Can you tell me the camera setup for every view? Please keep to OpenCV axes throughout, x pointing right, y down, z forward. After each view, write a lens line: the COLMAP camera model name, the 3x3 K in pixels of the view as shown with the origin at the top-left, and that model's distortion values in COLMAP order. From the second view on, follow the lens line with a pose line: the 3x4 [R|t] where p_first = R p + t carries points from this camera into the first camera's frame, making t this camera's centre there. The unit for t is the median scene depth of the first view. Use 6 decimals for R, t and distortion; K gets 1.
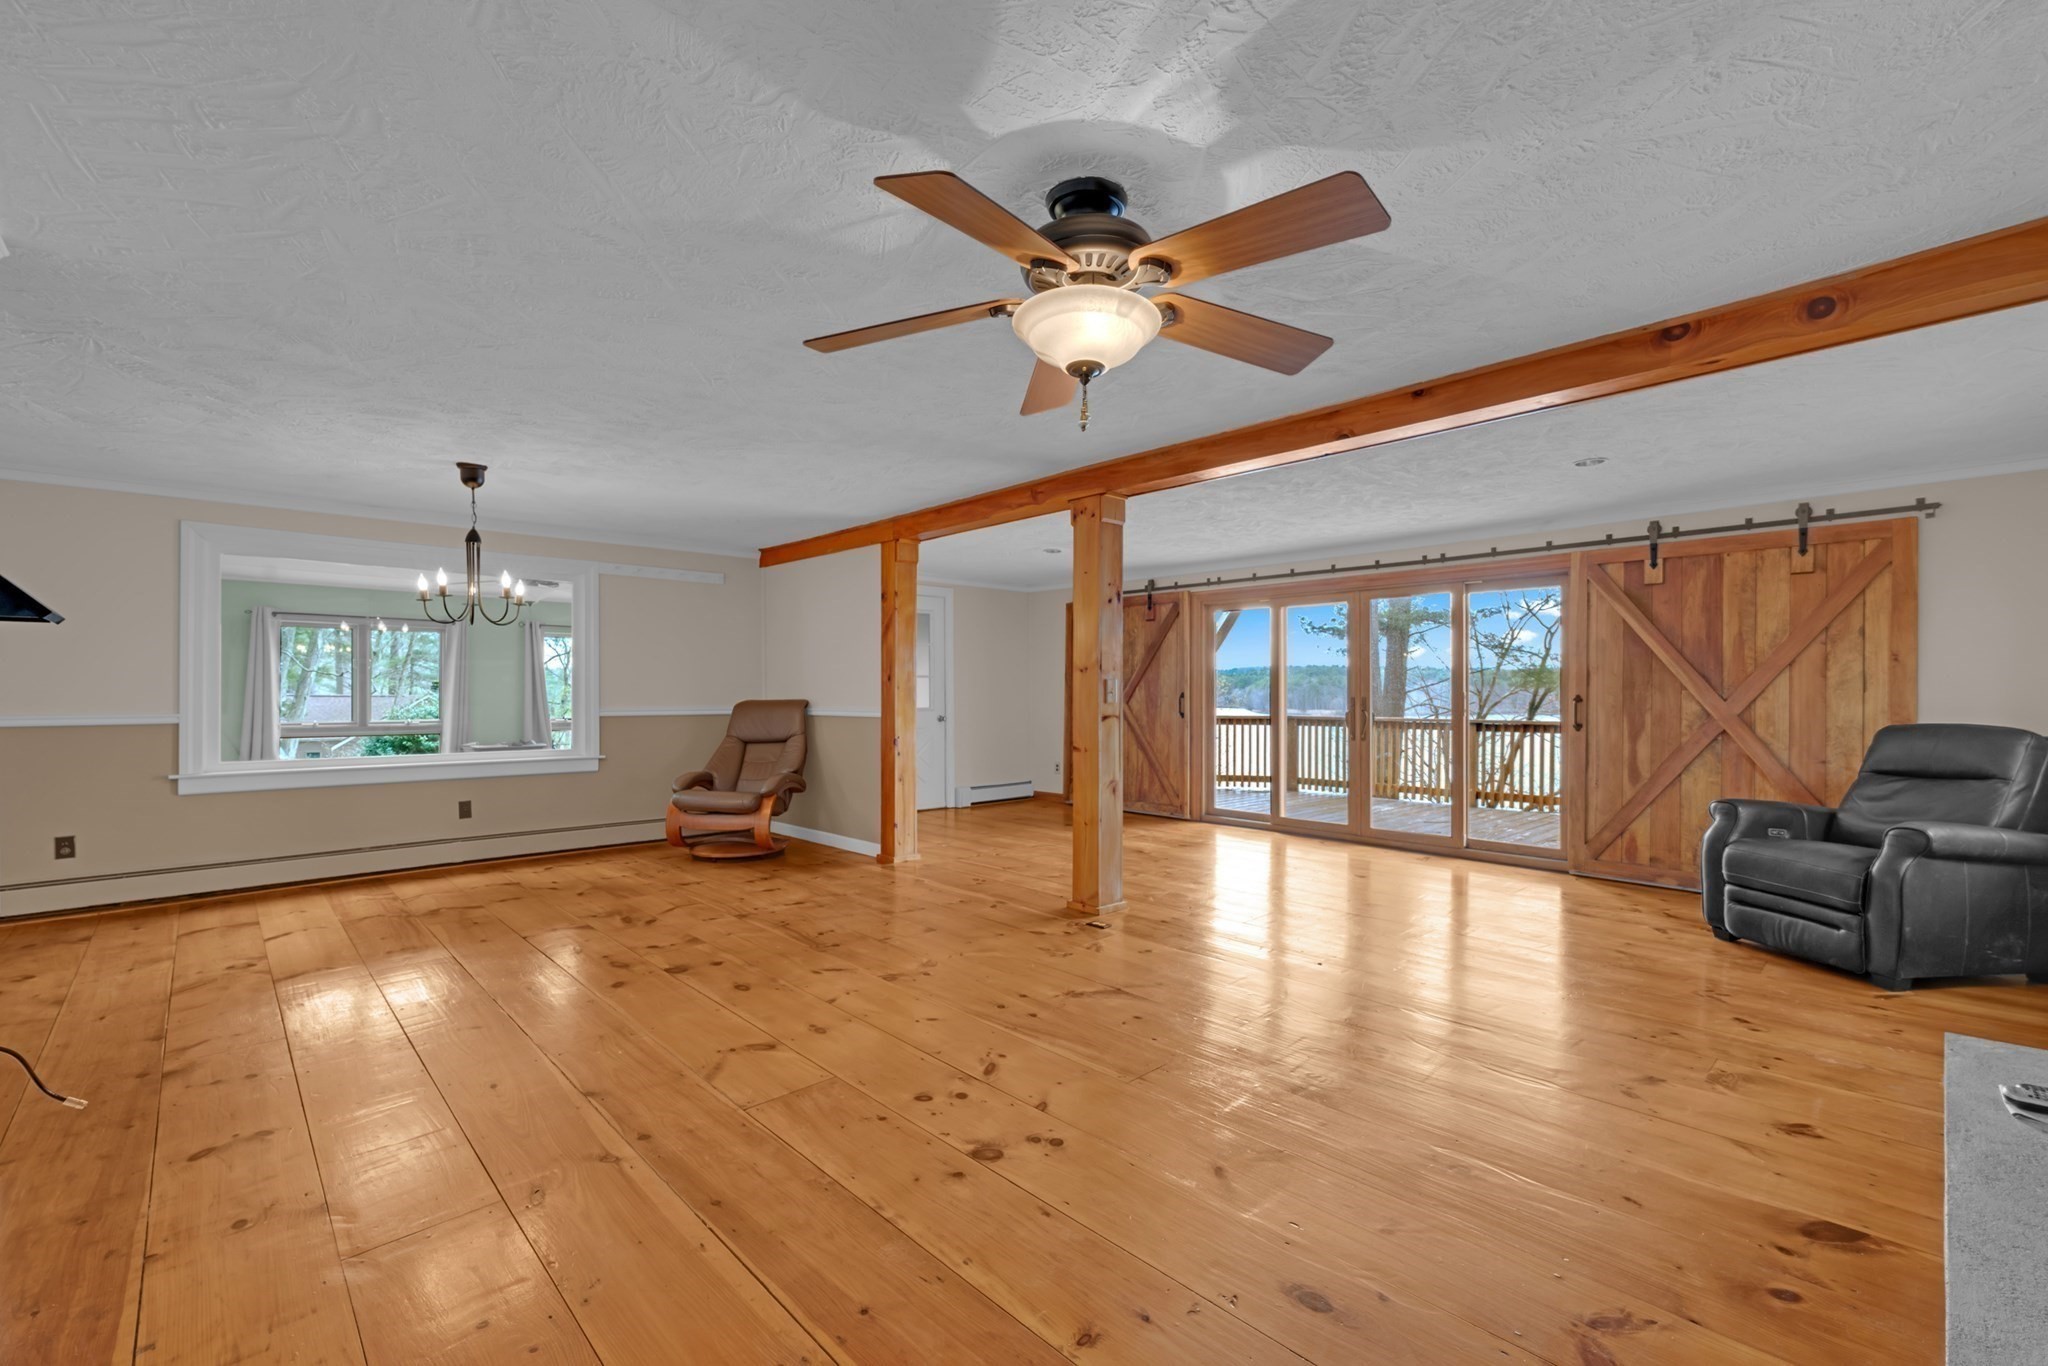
lens RADIAL K [[856.8, 0, 1025.7], [0, 856.8, 688.1], [0, 0, 1]] dist [0.015498, 0.000132]
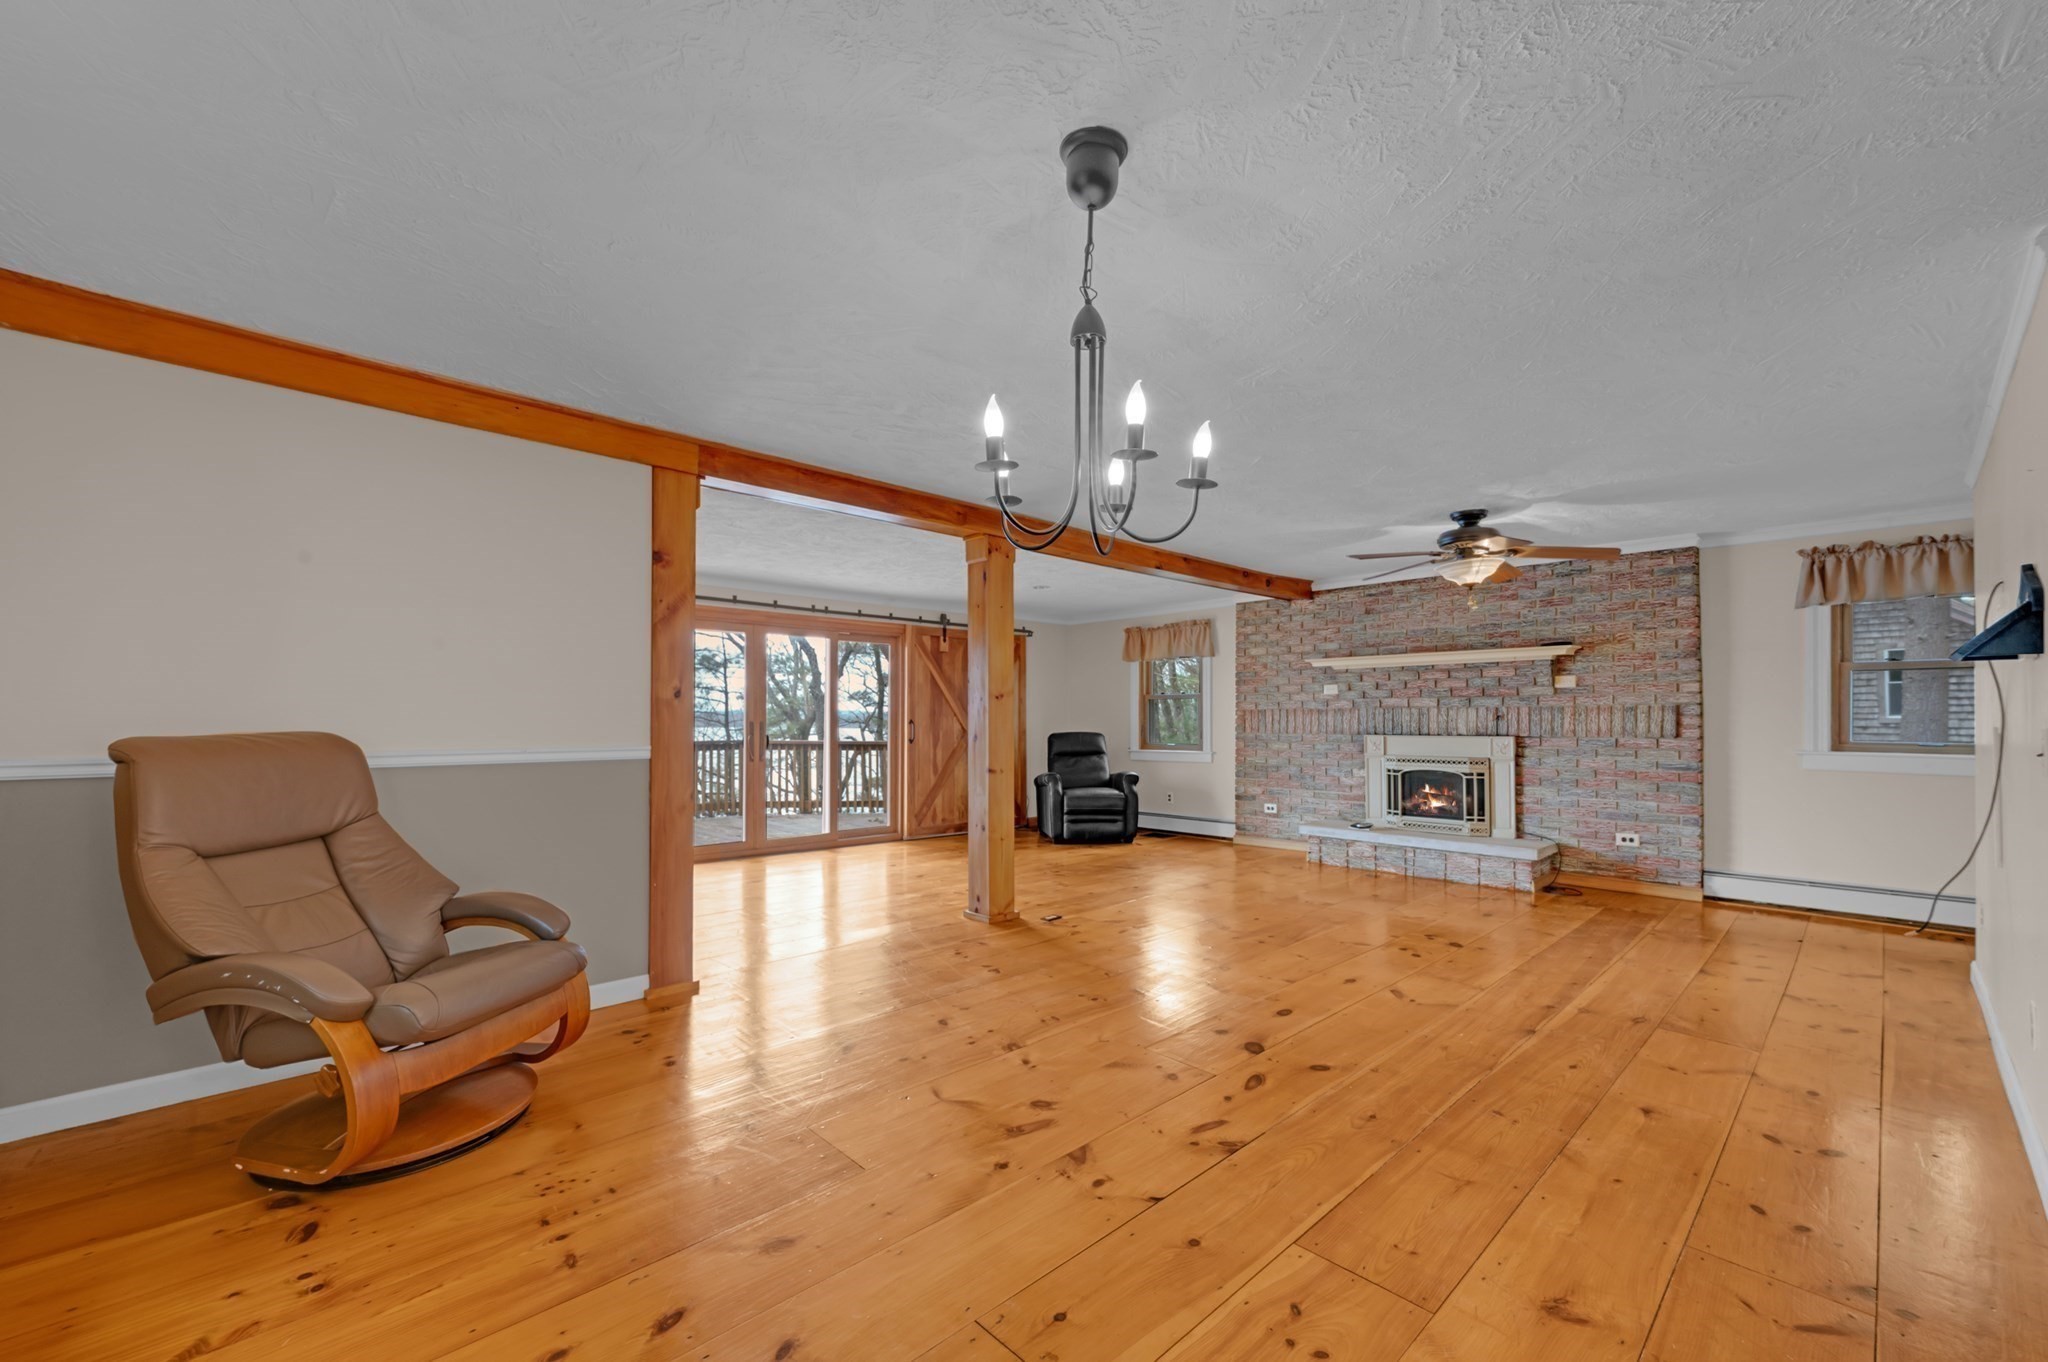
lens RADIAL K [[821.8, 0, 1016.4], [0, 821.8, 721.1], [0, 0, 1]] dist [-0.000657, -0.000214]
pose [[0.013291, -0.003913, 0.999904, -0.878090], [-0.001575, 0.999991, 0.003934, 0.004977], [-0.999910, -0.001627, 0.013285, 0.888350]]
